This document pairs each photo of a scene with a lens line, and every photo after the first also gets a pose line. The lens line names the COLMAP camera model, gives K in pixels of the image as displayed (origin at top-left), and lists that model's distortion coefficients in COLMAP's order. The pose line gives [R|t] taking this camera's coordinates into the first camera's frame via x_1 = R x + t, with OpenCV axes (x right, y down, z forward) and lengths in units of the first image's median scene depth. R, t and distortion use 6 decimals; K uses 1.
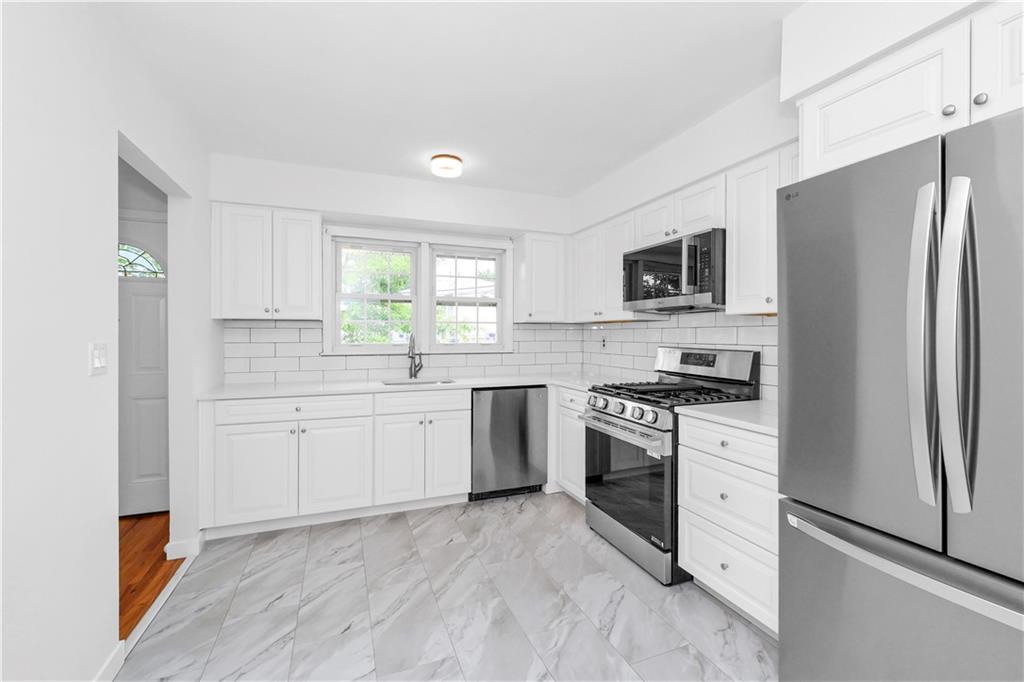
lens RADIAL K [[450.2, 0, 515.7], [0, 450.2, 337.2], [0, 0, 1]] dist [0.000931, -0.000171]
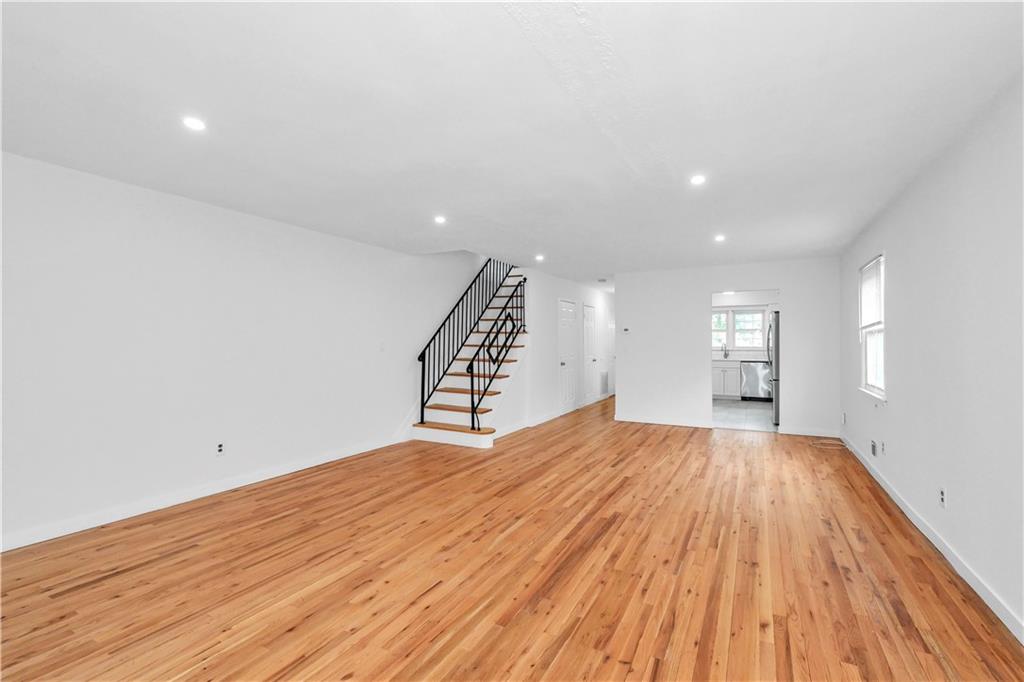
lens RADIAL K [[450.2, 0, 515.7], [0, 450.2, 337.2], [0, 0, 1]] dist [0.000931, -0.000171]
pose [[0.651063, -0.006313, -0.758998, 1.532860], [-0.003061, 0.999935, -0.010943, -0.011264], [0.759018, 0.009448, 0.651001, -2.661301]]
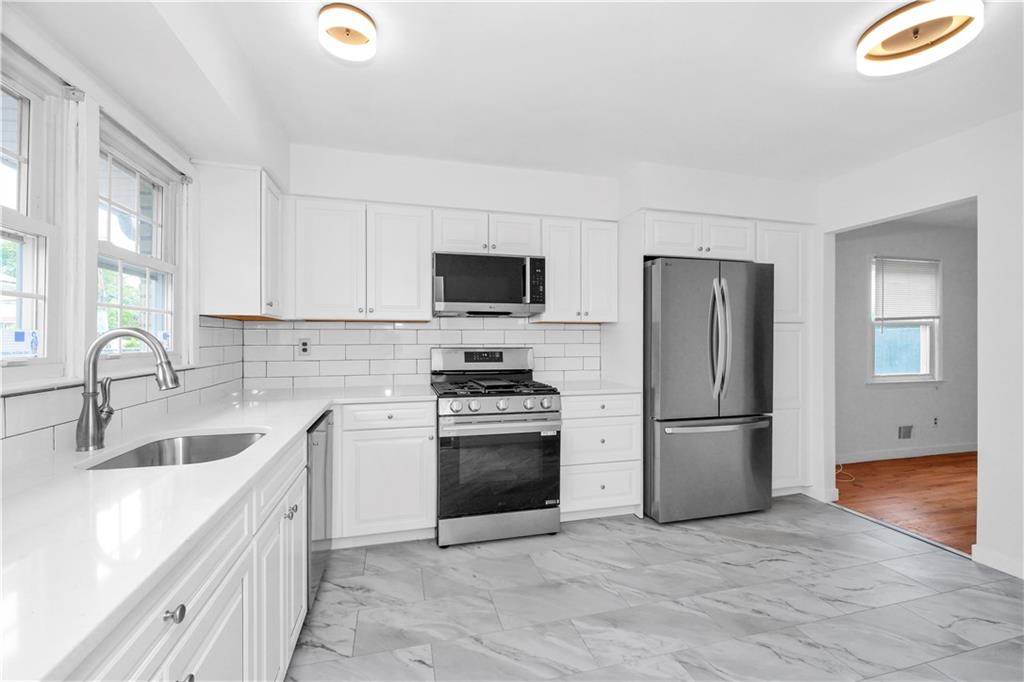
lens RADIAL K [[438.0, 0, 516.6], [0, 438.0, 337.9], [0, 0, 1]] dist [0.000036, -0.000161]
pose [[0.101594, 0.000118, 0.994826, -0.760294], [0.006623, 0.999978, -0.000795, 0.000841], [-0.994804, 0.006669, 0.101591, 0.825389]]
